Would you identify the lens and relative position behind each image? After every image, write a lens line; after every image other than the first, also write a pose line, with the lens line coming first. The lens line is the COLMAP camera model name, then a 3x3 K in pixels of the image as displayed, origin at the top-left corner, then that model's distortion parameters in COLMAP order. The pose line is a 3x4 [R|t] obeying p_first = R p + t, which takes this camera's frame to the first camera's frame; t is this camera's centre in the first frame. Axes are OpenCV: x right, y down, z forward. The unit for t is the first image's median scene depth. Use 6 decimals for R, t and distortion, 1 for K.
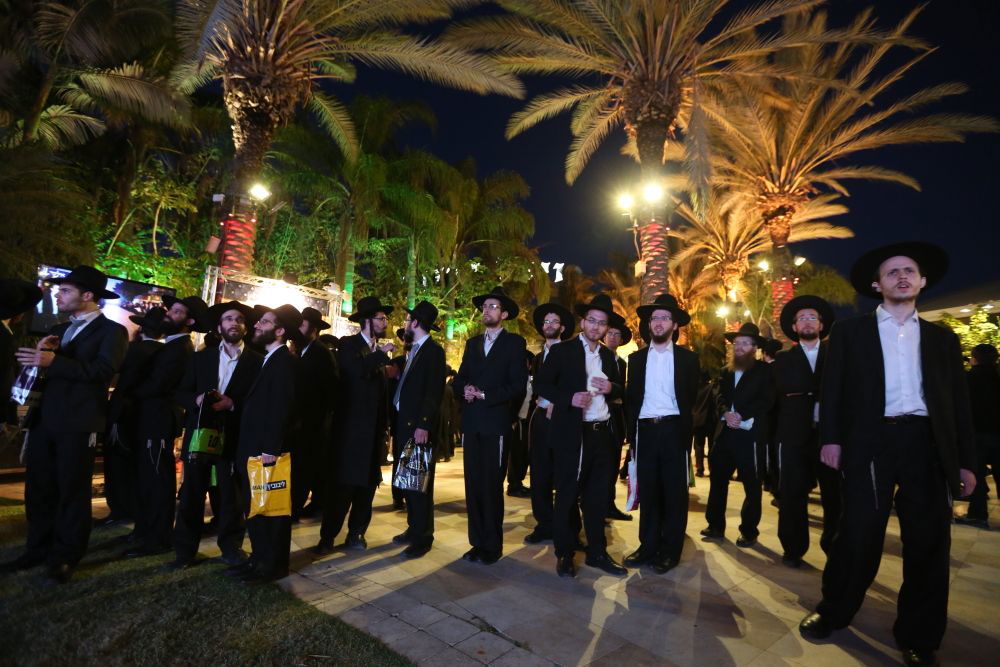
lens RADIAL K [[459.5, 0, 504.2], [0, 459.5, 338.6], [0, 0, 1]] dist [-0.021715, 0.002443]
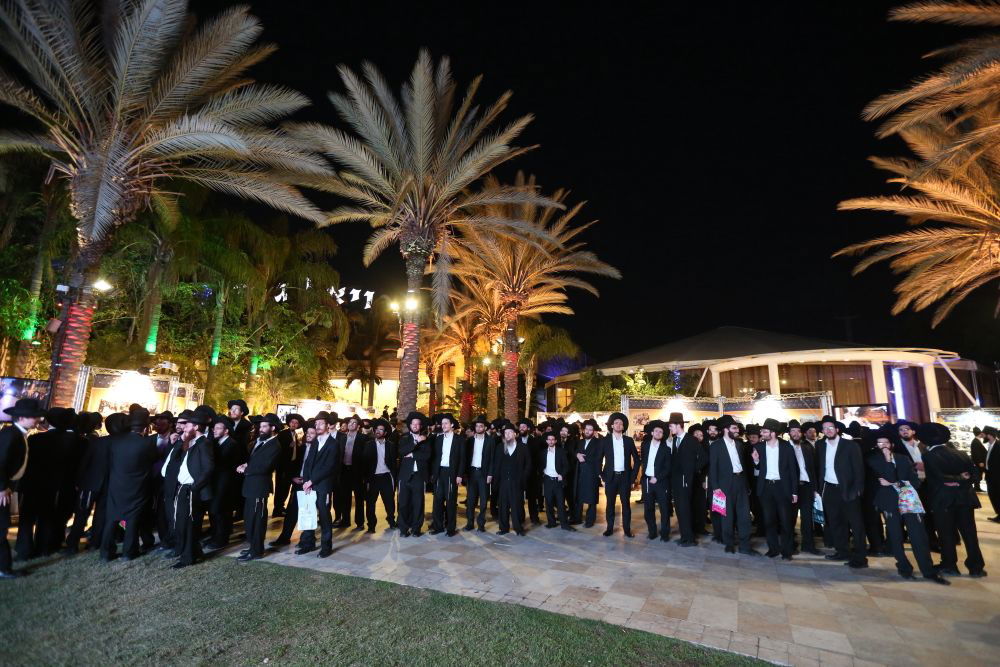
lens RADIAL K [[459.5, 0, 495.8], [0, 459.5, 341.4], [0, 0, 1]] dist [-0.021715, 0.002443]
pose [[0.927673, 0.062193, 0.368177, 0.015311], [-0.053480, 0.997996, -0.033831, -0.083546], [-0.369543, 0.011694, 0.929140, -0.273239]]
